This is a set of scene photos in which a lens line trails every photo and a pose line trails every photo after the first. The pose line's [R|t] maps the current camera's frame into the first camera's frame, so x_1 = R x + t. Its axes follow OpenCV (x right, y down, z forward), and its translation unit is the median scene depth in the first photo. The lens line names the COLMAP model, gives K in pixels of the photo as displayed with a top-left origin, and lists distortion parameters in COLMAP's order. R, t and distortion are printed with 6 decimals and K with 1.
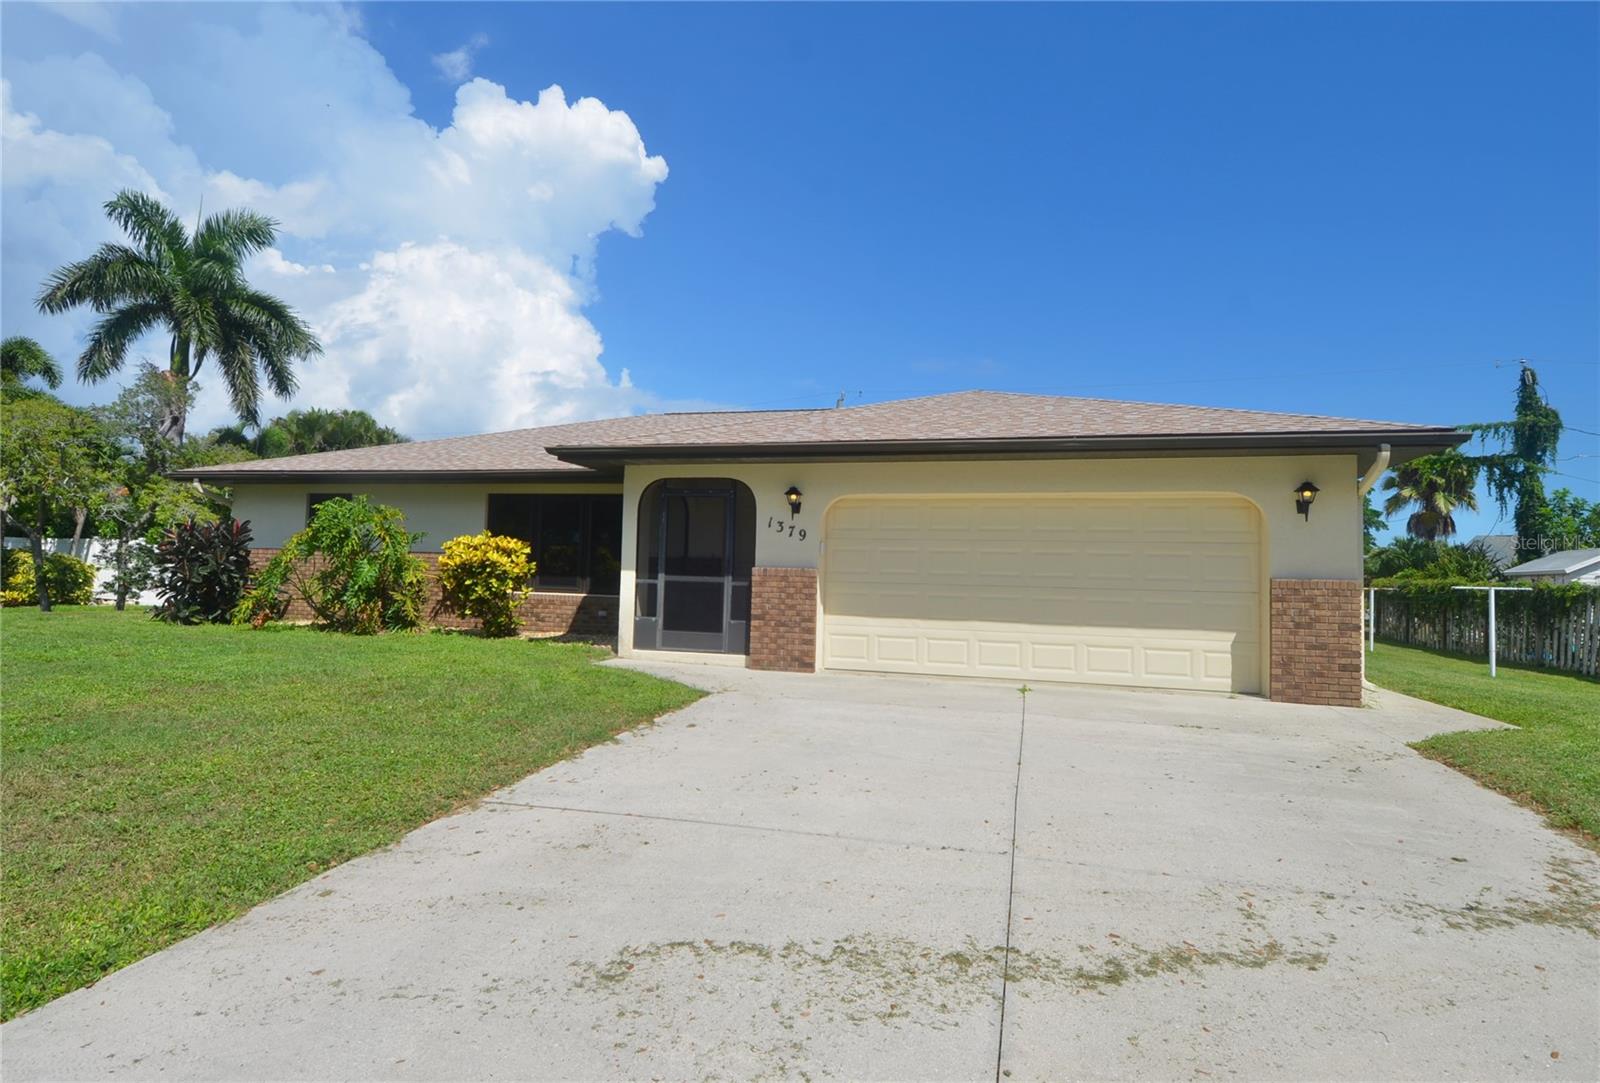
lens RADIAL K [[861.6, 0, 801.5], [0, 861.6, 535.1], [0, 0, 1]] dist [0.013885, -0.012035]
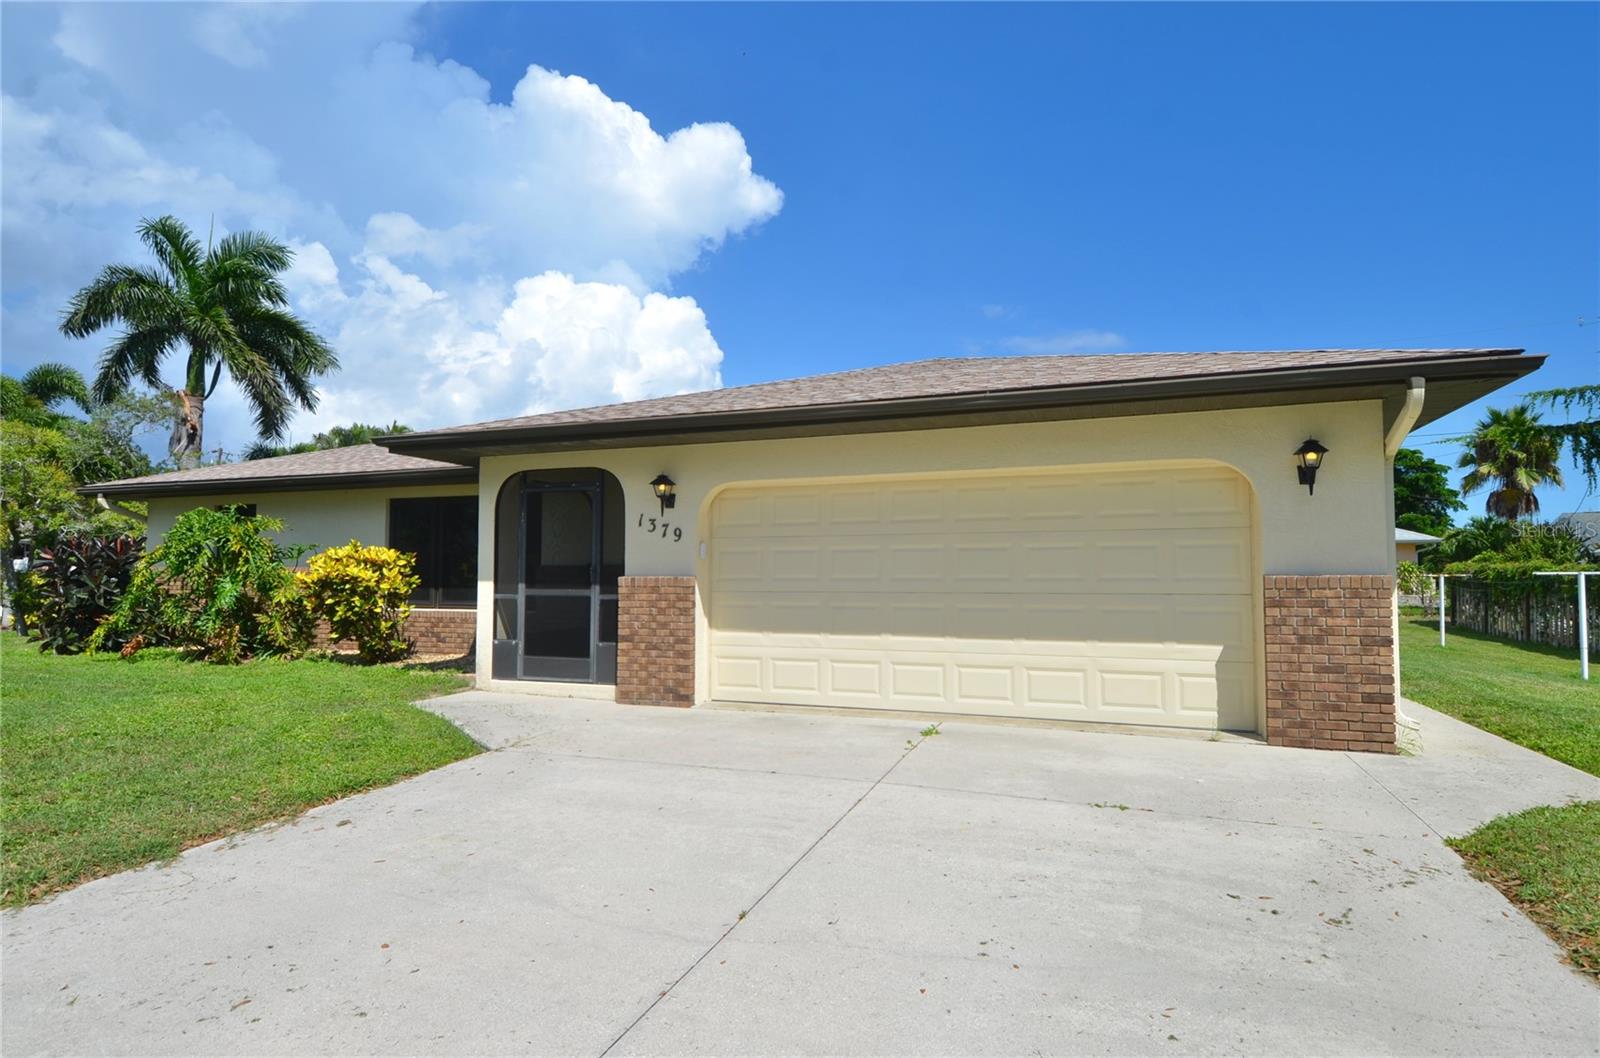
lens RADIAL K [[844.7, 0, 812.1], [0, 844.7, 540.3], [0, 0, 1]] dist [0.025301, -0.030536]
pose [[0.997493, -0.029977, -0.064097, 0.178363], [0.030364, 0.999526, 0.005078, 0.004807], [0.063915, -0.007012, 0.997931, 0.224107]]
